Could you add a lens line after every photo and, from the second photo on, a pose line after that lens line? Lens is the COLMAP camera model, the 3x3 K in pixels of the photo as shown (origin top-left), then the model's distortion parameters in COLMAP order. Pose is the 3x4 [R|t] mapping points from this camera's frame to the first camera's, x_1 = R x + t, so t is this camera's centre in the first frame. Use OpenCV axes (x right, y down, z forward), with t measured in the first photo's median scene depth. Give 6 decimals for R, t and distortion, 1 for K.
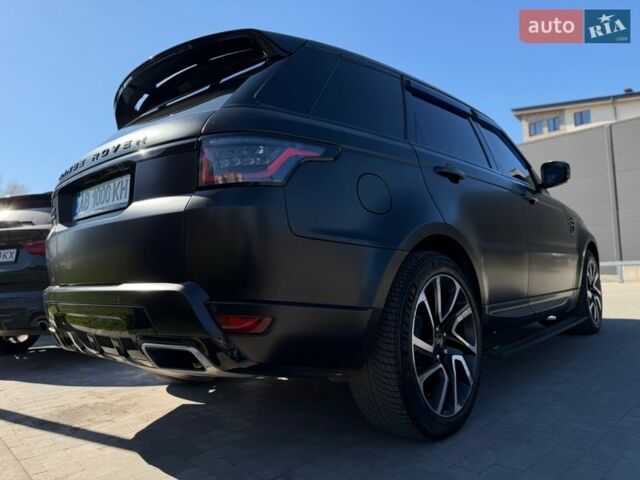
lens RADIAL K [[458.0, 0, 321.9], [0, 458.0, 241.7], [0, 0, 1]] dist [0.005547, -0.007188]
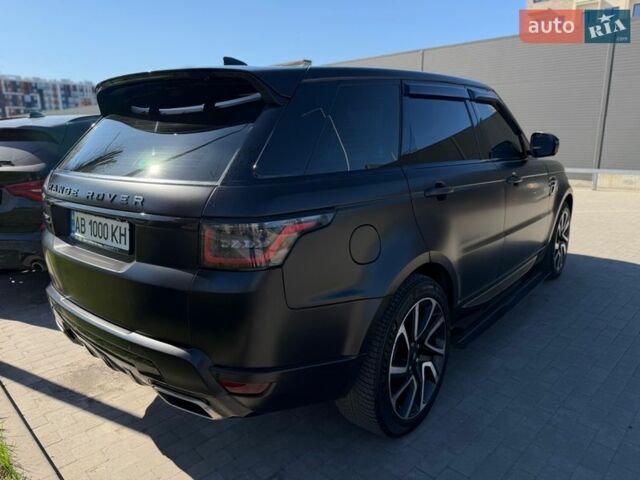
lens RADIAL K [[458.0, 0, 321.9], [0, 458.0, 241.7], [0, 0, 1]] dist [0.005547, -0.007188]
pose [[0.998477, 0.027730, 0.047690, -0.031246], [-0.040166, 0.958015, 0.283890, -0.356557], [-0.037815, -0.285373, 0.957670, -0.002688]]
